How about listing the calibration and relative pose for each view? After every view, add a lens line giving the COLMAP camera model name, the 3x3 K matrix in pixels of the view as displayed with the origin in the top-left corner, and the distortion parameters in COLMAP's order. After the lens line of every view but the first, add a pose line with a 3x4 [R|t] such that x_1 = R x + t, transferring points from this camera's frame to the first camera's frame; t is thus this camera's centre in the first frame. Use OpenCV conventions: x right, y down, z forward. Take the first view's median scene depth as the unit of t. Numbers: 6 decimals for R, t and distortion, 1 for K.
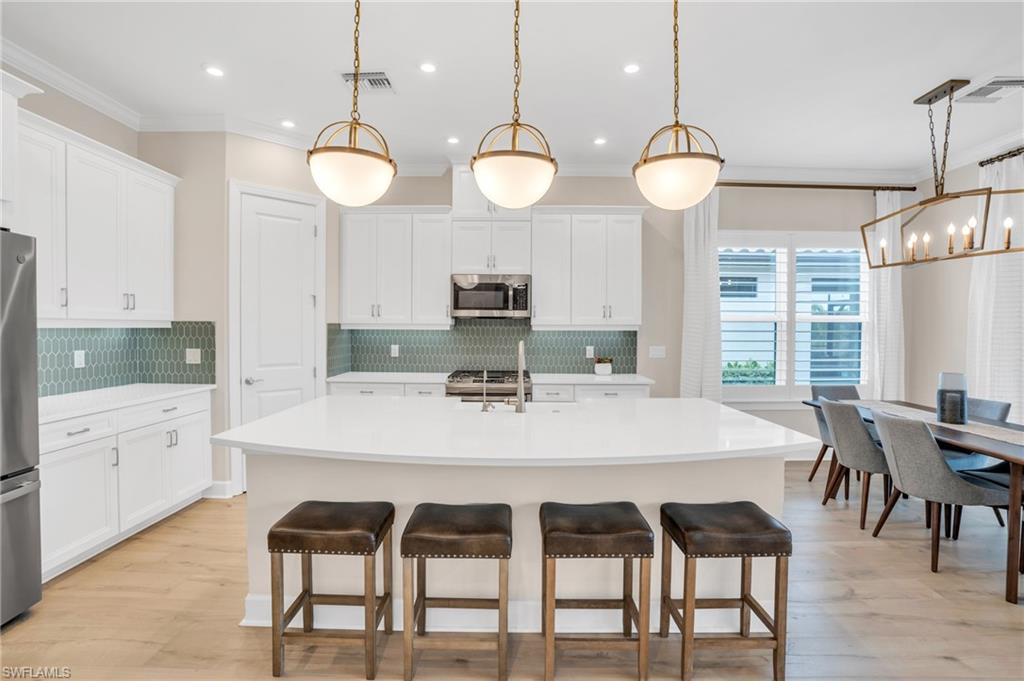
lens RADIAL K [[484.9, 0, 509.1], [0, 484.9, 339.2], [0, 0, 1]] dist [-0.067050, 0.024426]
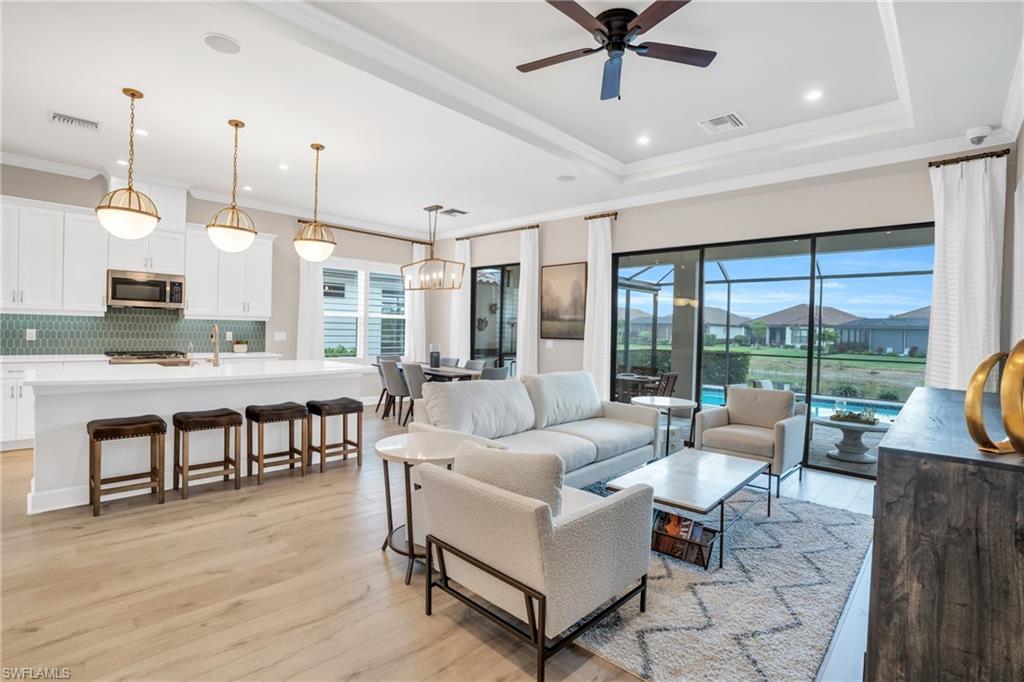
lens RADIAL K [[484.9, 0, 509.1], [0, 484.9, 339.7], [0, 0, 1]] dist [-0.067050, 0.024426]
pose [[0.686372, -0.002002, 0.727248, -0.285421], [-0.005348, 0.999955, 0.007800, 0.024145], [-0.727231, -0.009243, 0.686331, -0.517692]]
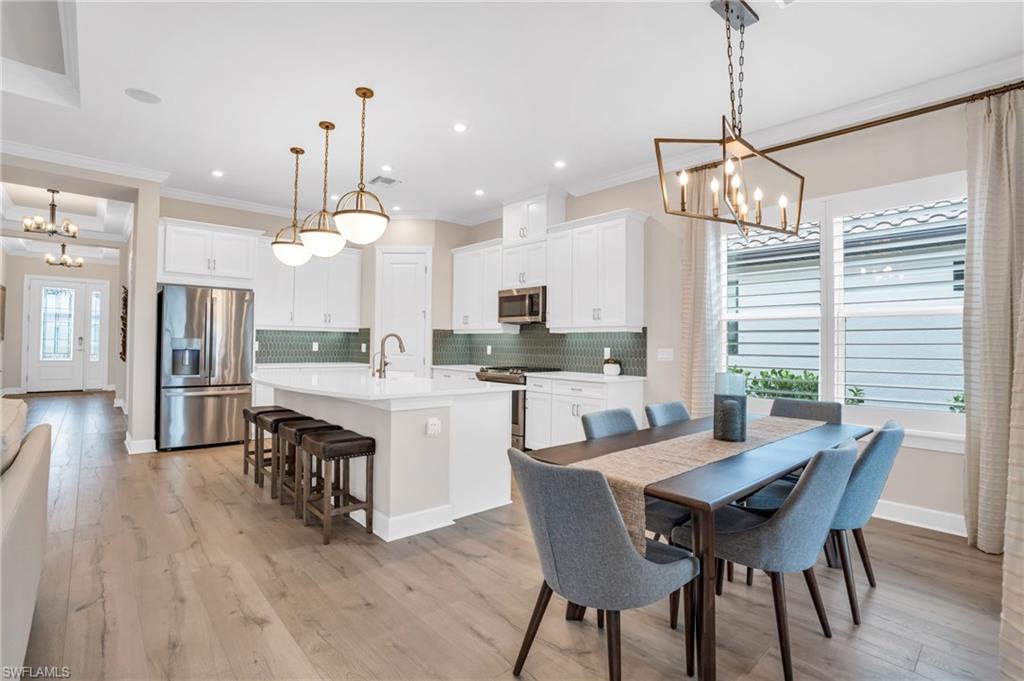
lens RADIAL K [[484.9, 0, 509.1], [0, 484.9, 339.2], [0, 0, 1]] dist [-0.067050, 0.024426]
pose [[0.669421, -0.003926, -0.742873, 0.890290], [-0.027500, 0.999170, -0.030062, 0.036706], [0.742374, 0.040553, 0.668757, 0.154171]]
